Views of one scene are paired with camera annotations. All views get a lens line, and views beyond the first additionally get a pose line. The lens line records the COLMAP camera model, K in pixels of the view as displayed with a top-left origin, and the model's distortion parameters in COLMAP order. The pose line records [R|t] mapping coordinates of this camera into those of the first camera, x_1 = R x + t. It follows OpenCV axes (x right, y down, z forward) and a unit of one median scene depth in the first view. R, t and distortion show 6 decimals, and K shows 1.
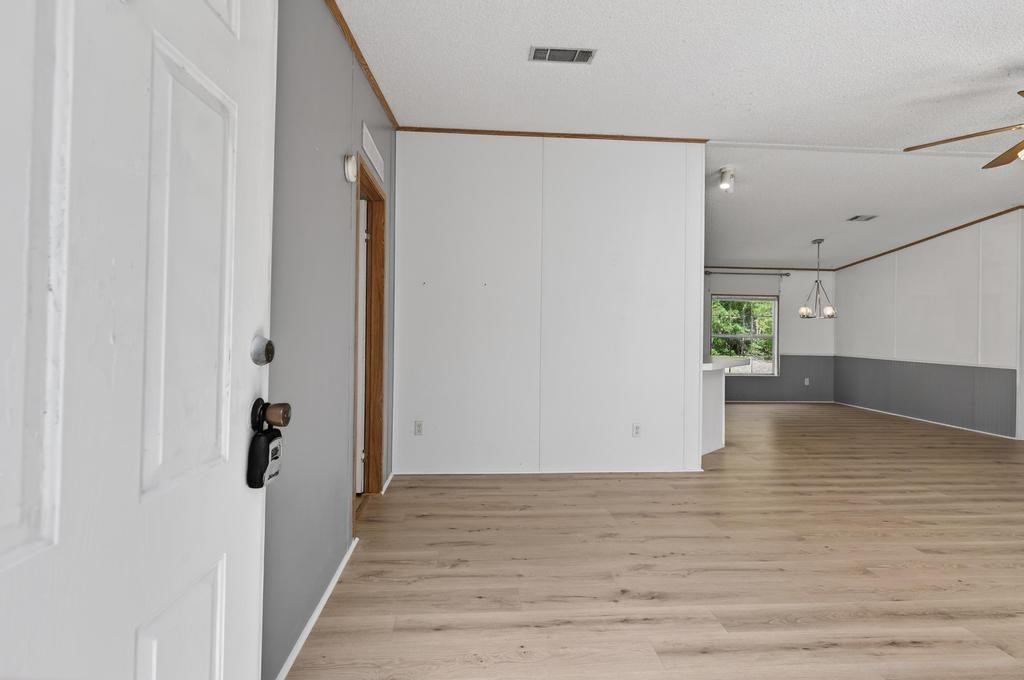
lens RADIAL K [[494.8, 0, 510.2], [0, 494.8, 324.5], [0, 0, 1]] dist [0.000235, -0.000022]
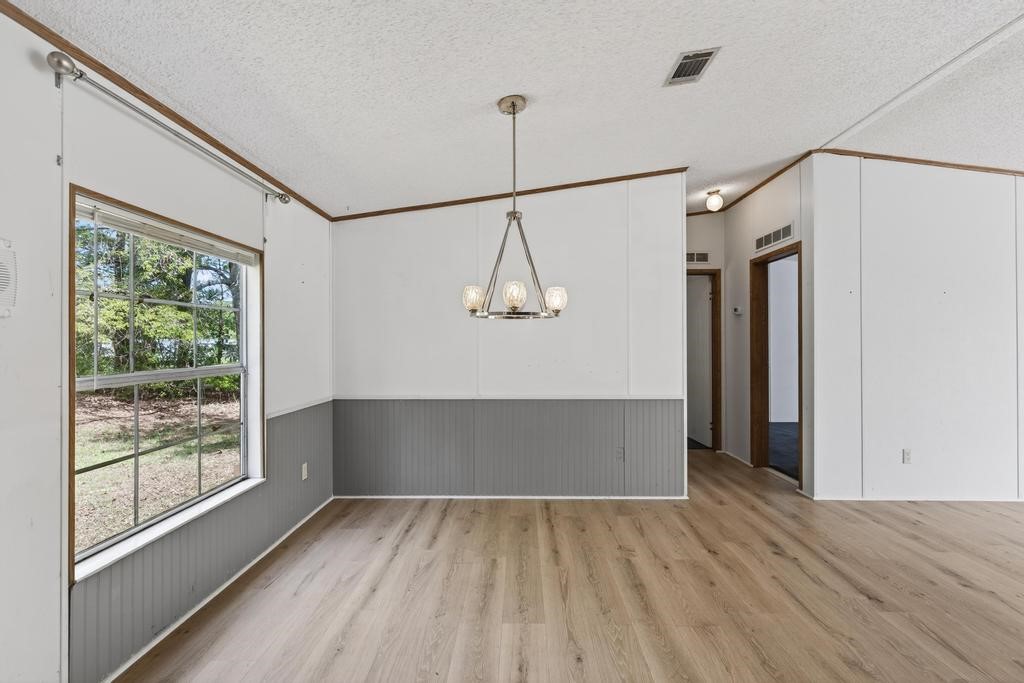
lens RADIAL K [[477.7, 0, 512.0], [0, 477.7, 341.5], [0, 0, 1]] dist [0.000235, 0.000067]
pose [[0.087314, -0.014991, 0.996068, 0.272608], [-0.002568, 0.999880, 0.015273, 0.000037], [-0.996178, -0.003891, 0.087265, 0.987354]]
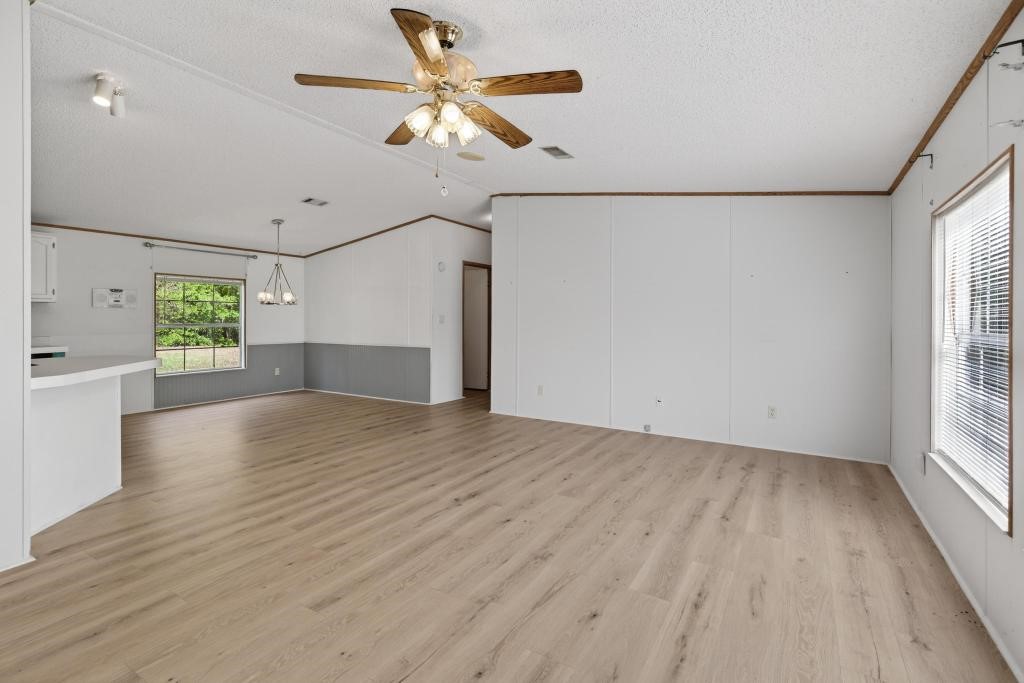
lens RADIAL K [[471.3, 0, 511.0], [0, 471.3, 321.4], [0, 0, 1]] dist [-0.001923, -0.000434]
pose [[0.589117, -0.021604, 0.807759, 0.164475], [0.004230, 0.999711, 0.023652, -0.000352], [-0.808037, -0.010517, 0.589038, 0.125729]]
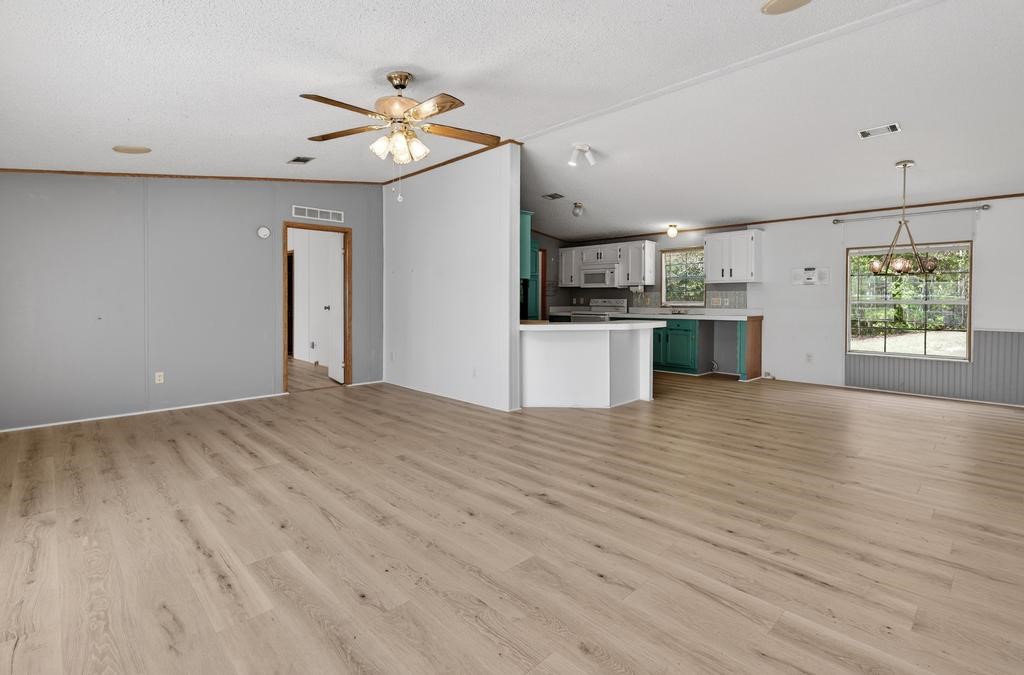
lens RADIAL K [[470.6, 0, 513.5], [0, 470.6, 292.0], [0, 0, 1]] dist [-0.000490, 0.000749]
pose [[0.648093, -0.029644, -0.760984, 0.774620], [0.021346, 0.999557, -0.020758, 0.013591], [0.761262, -0.002791, 0.648439, 0.149440]]
